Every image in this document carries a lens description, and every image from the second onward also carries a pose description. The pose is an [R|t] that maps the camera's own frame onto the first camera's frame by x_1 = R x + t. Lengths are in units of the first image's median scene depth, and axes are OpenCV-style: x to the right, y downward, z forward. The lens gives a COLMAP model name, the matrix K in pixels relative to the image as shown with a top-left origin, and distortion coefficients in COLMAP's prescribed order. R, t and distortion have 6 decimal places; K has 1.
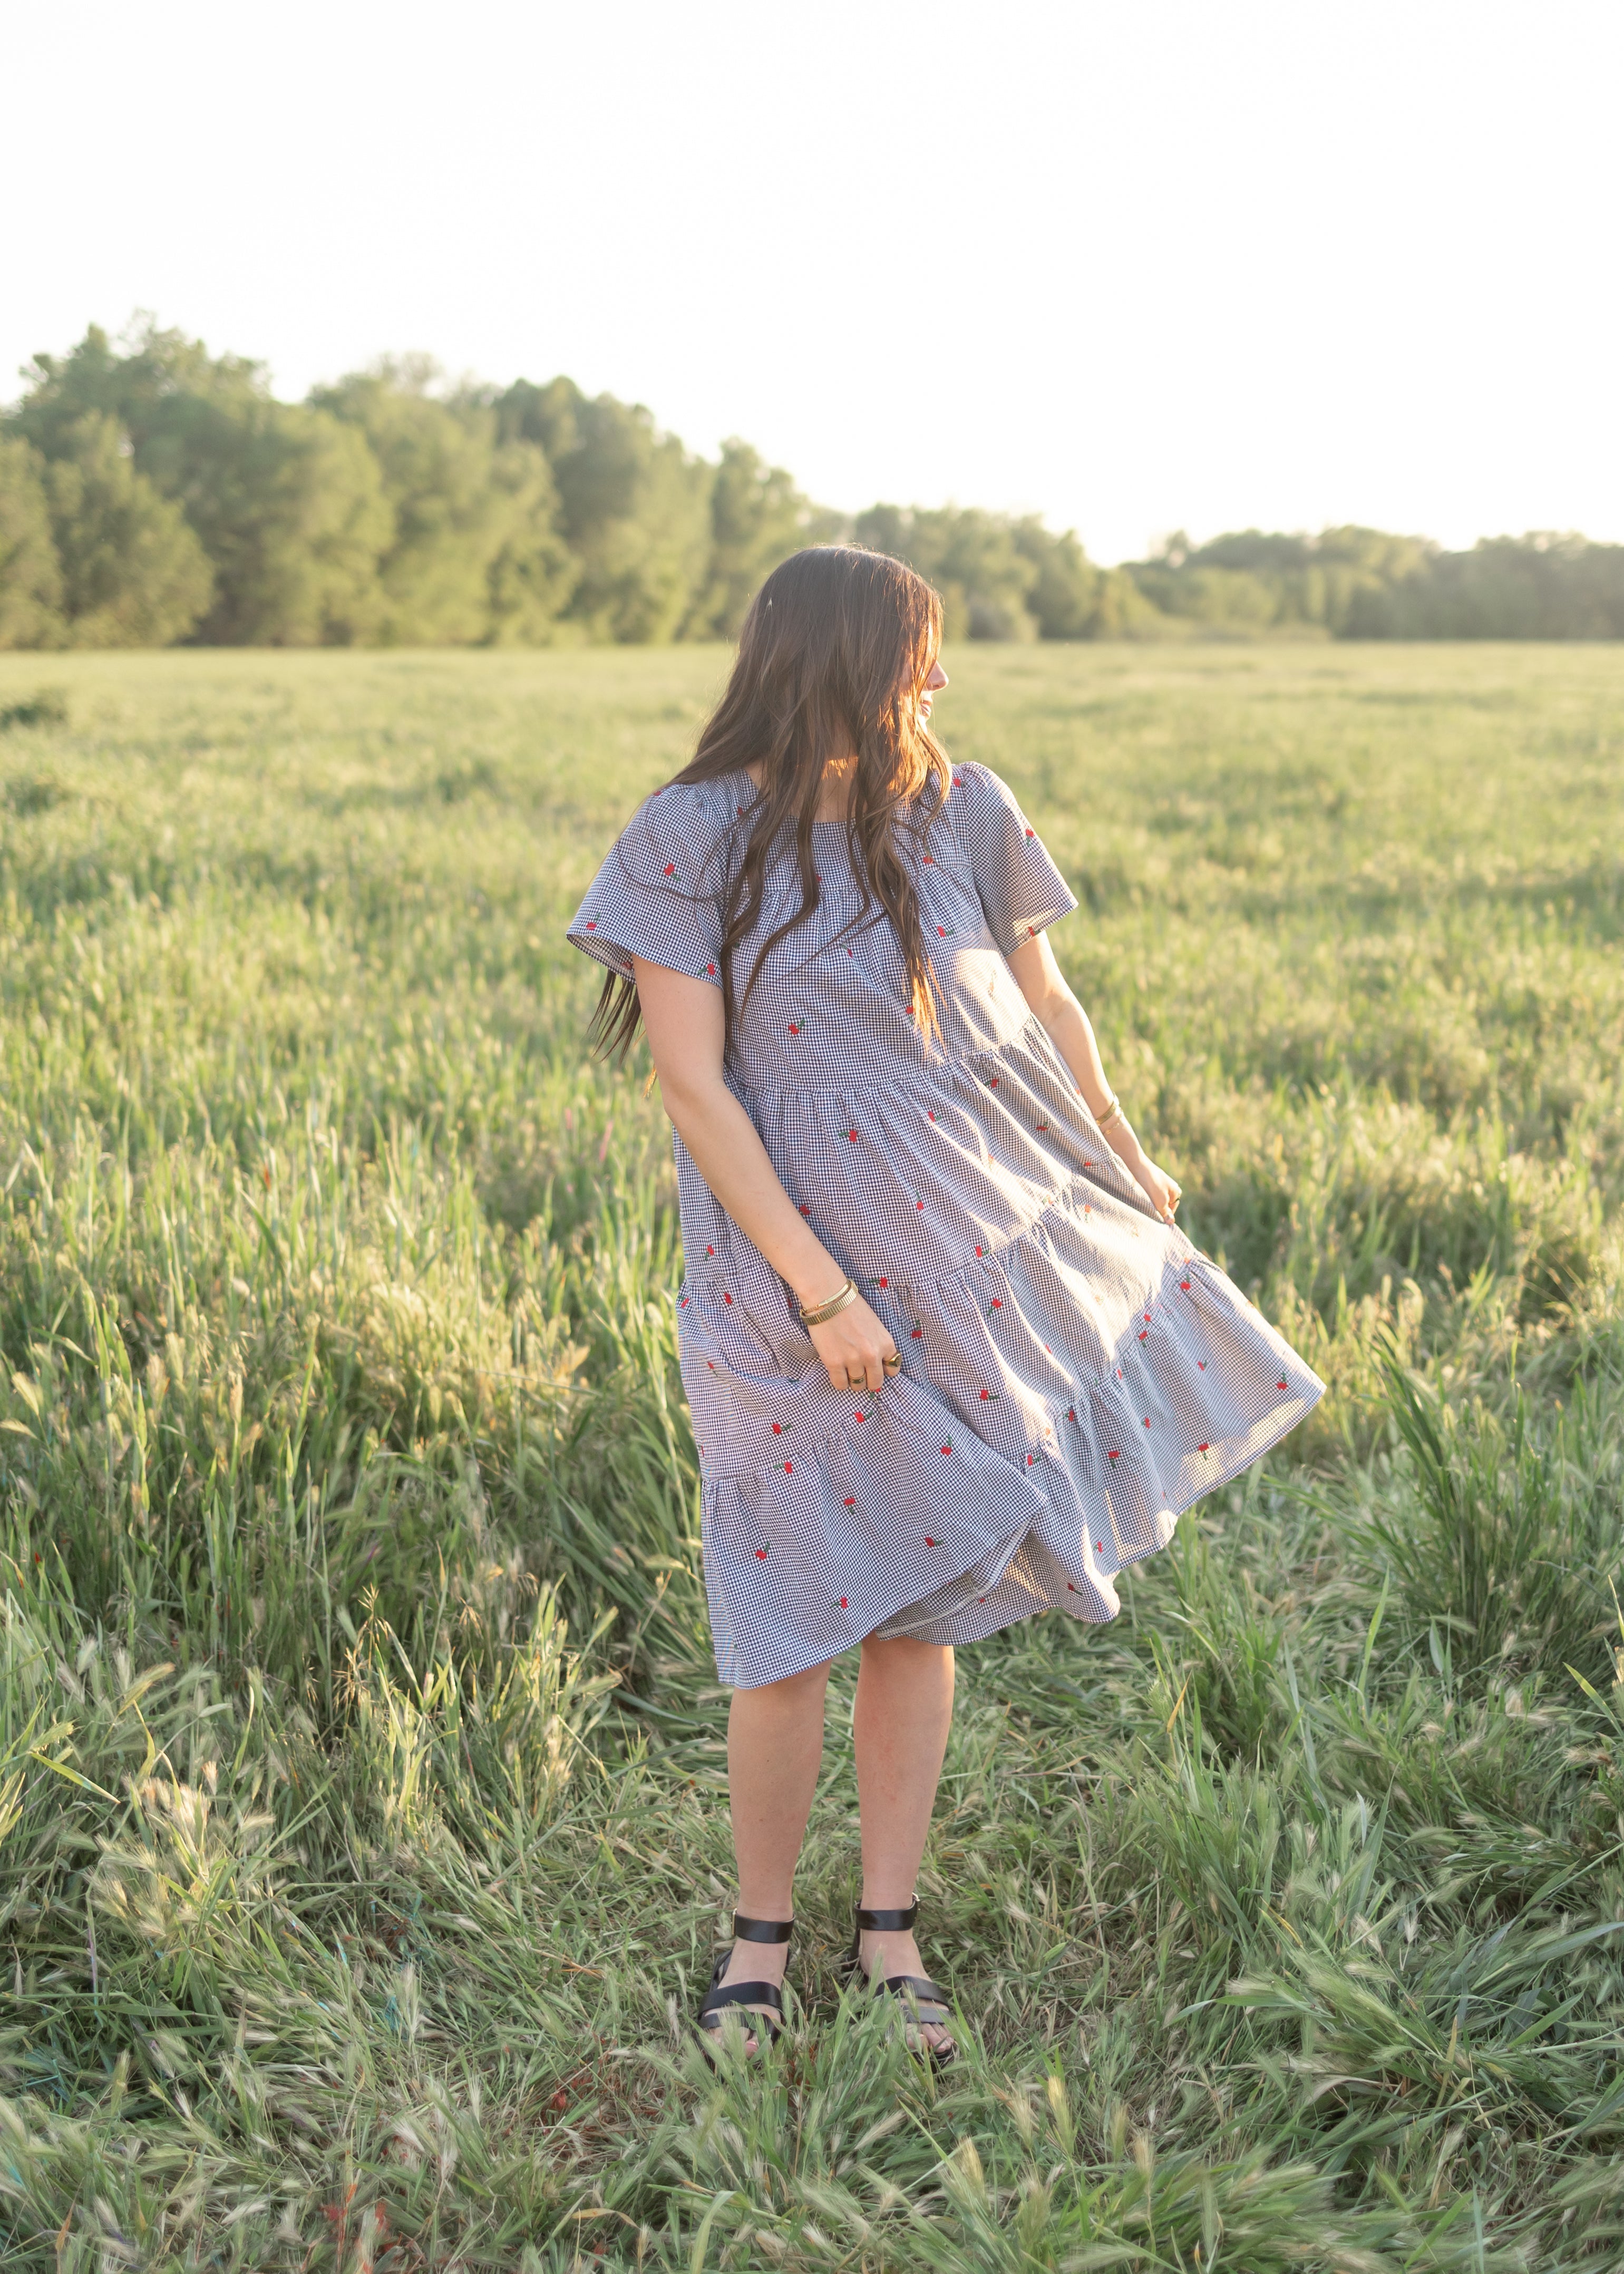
lens RADIAL K [[3305.1, 0, 904.1], [0, 3305.1, 1025.4], [0, 0, 1]] dist [0.014346, -0.022115]
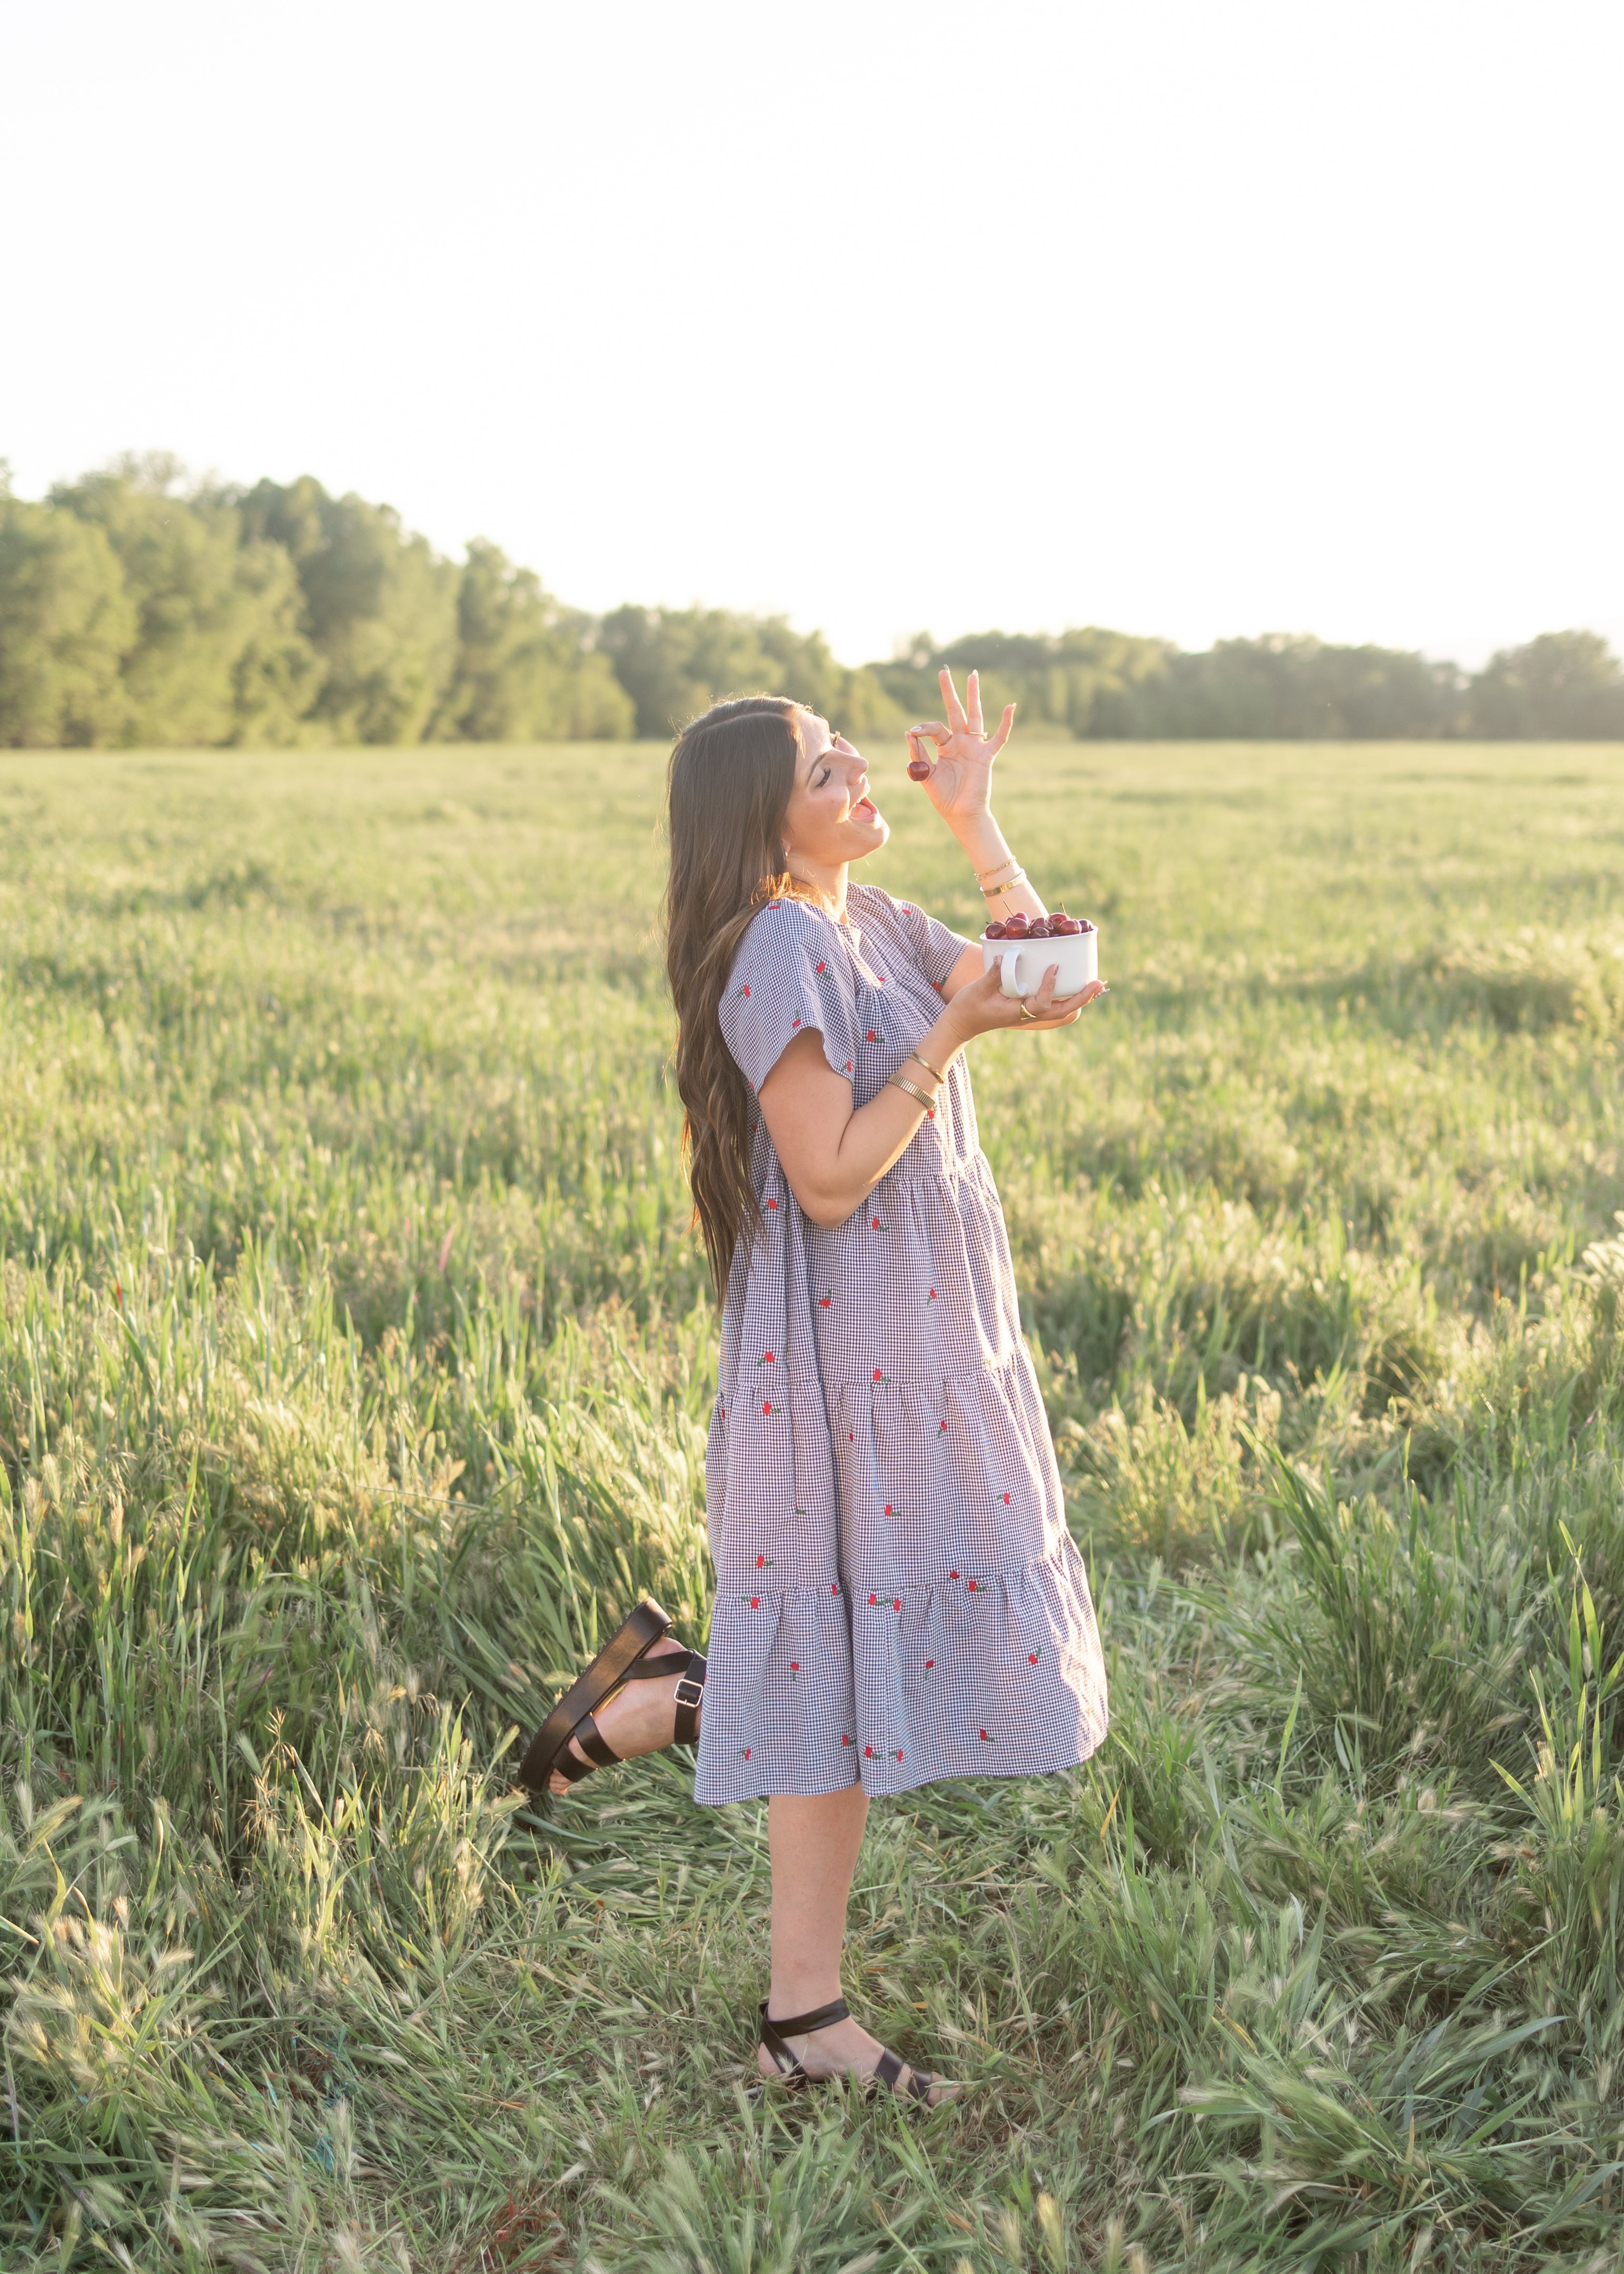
lens RADIAL K [[3305.0, 0, 904.1], [0, 3305.0, 1025.4], [0, 0, 1]] dist [0.014346, -0.022115]
pose [[0.996696, -0.007908, 0.080832, -0.037614], [0.010309, 0.999517, -0.029332, -0.001744], [-0.080561, 0.030069, 0.996296, 0.002885]]
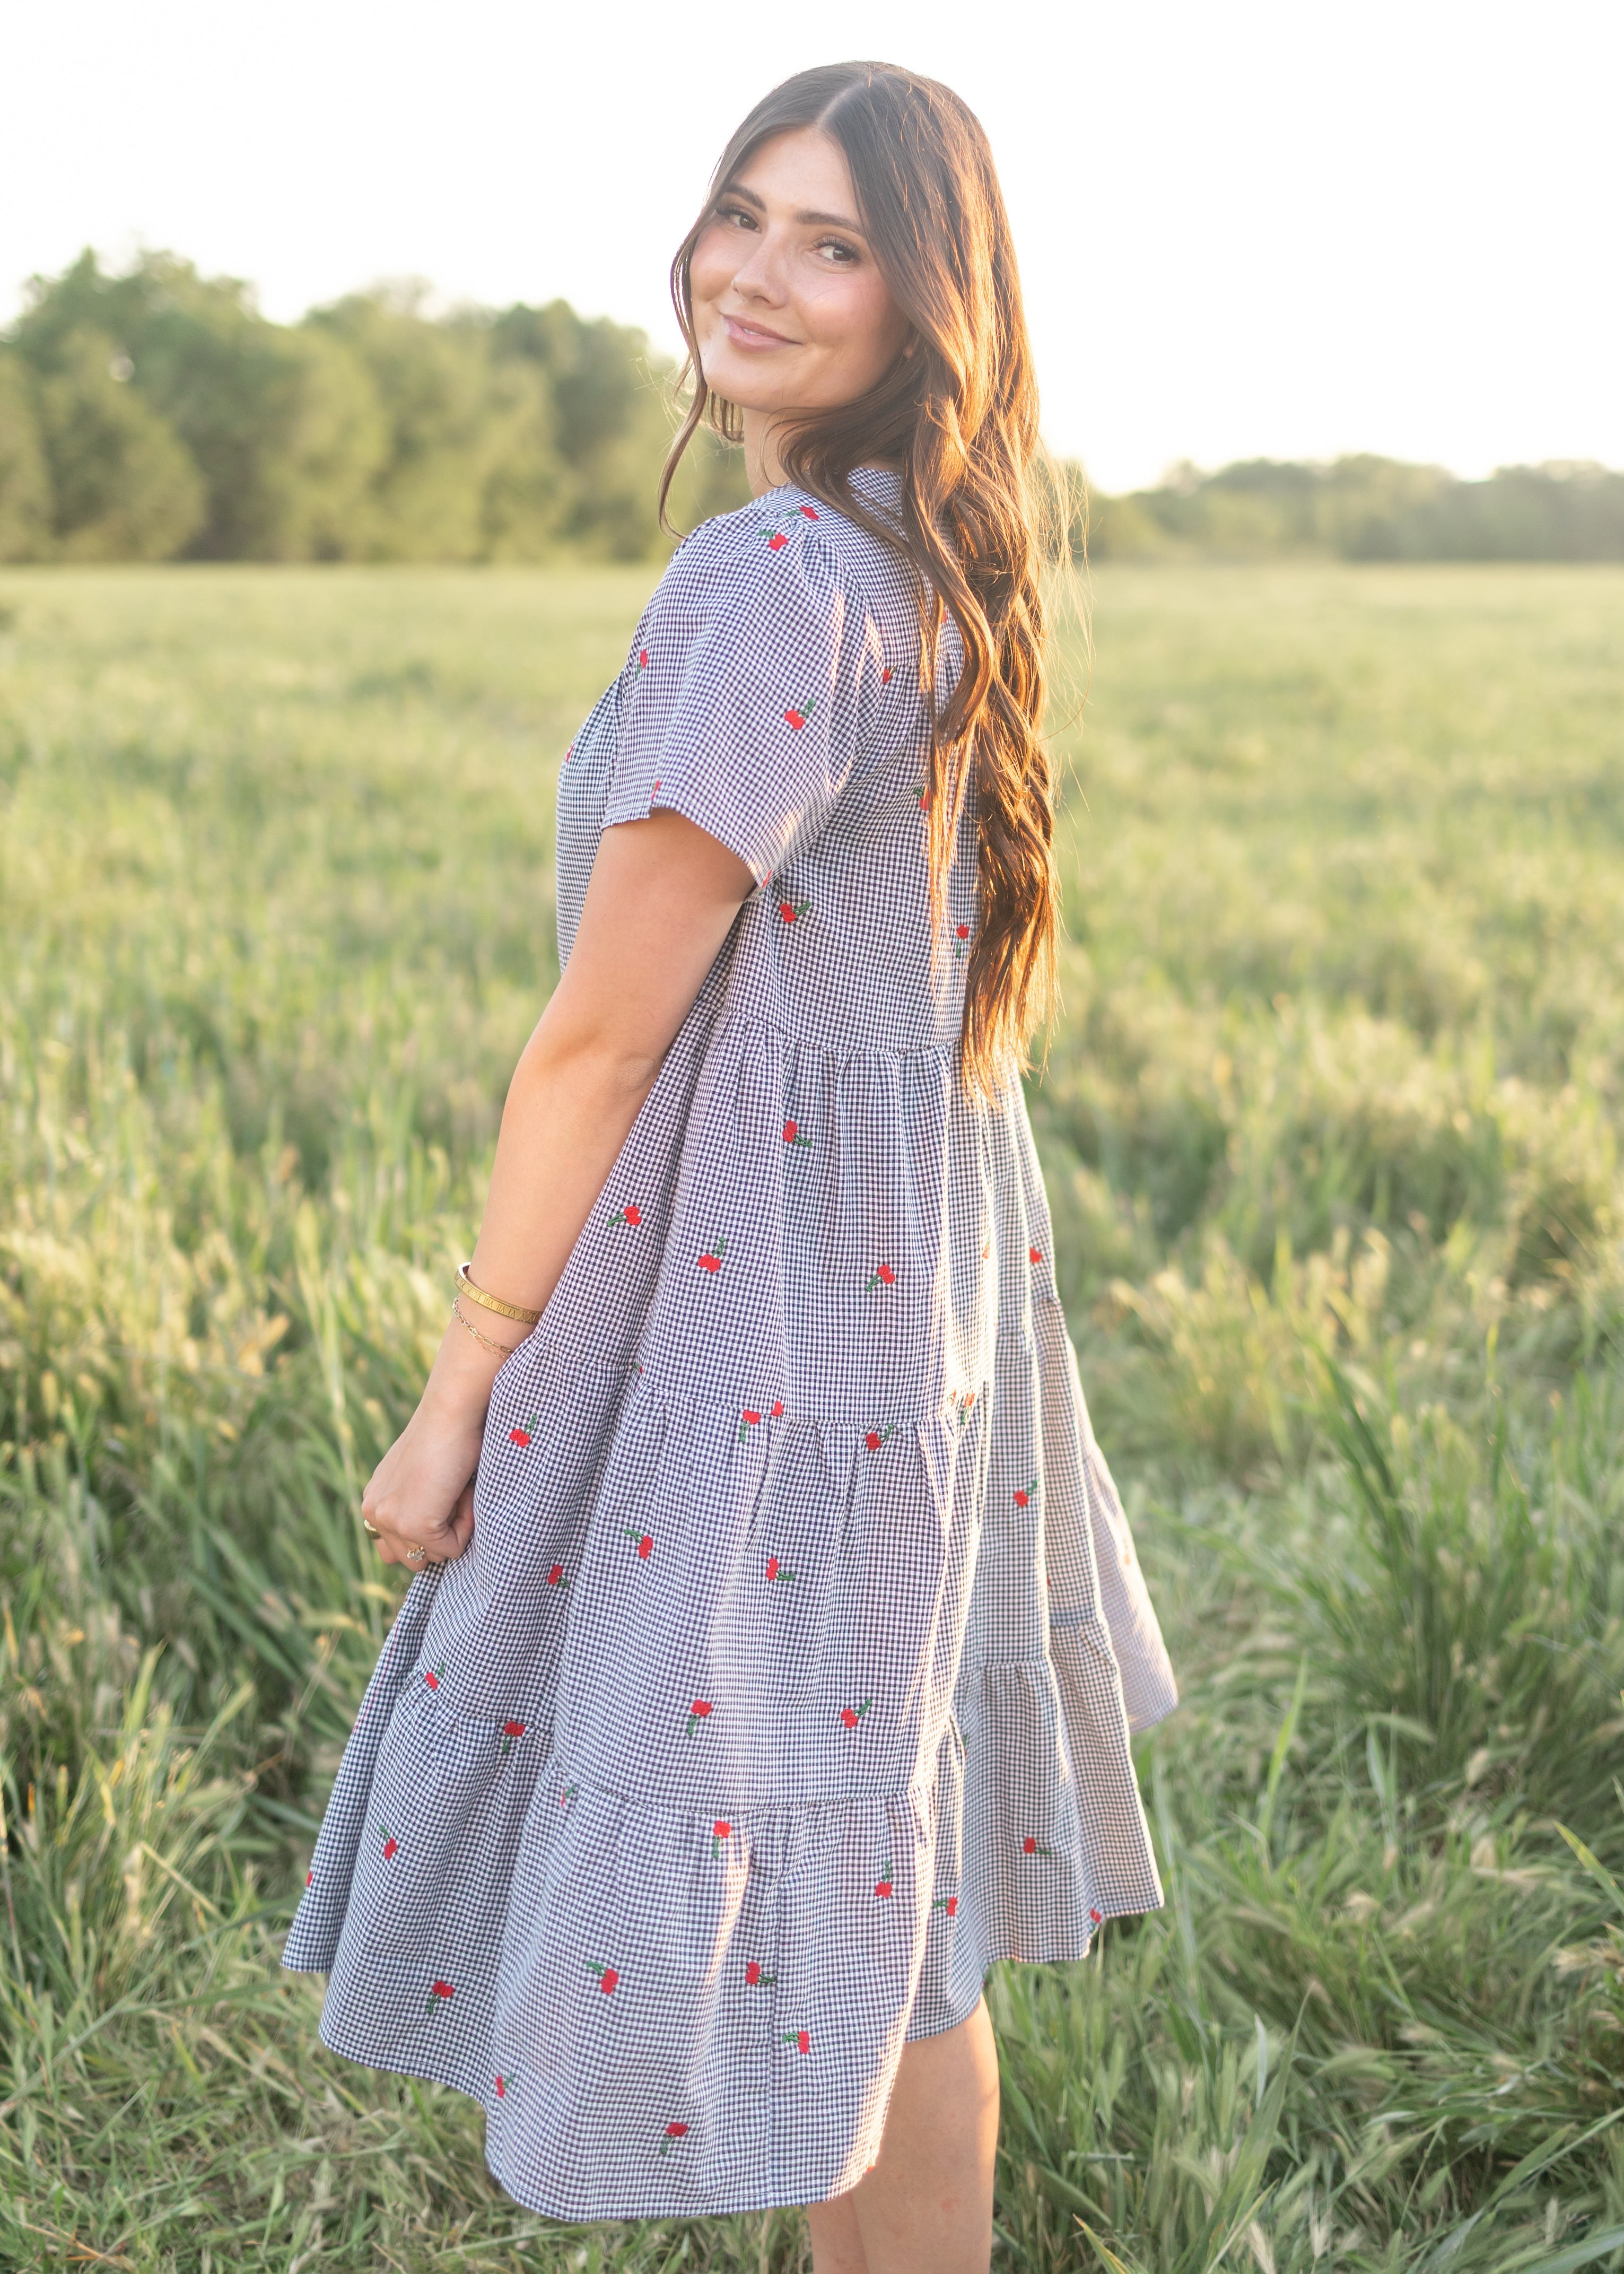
lens RADIAL K [[3233.2, 0, 776.9], [0, 3233.2, 942.5], [0, 0, 1]] dist [0.008419, 0.003082]
pose [[0.998923, 0.005208, -0.046115, 0.045906], [-0.005423, 0.999975, -0.004531, 0.010882], [0.046090, 0.004776, 0.998926, 0.215499]]
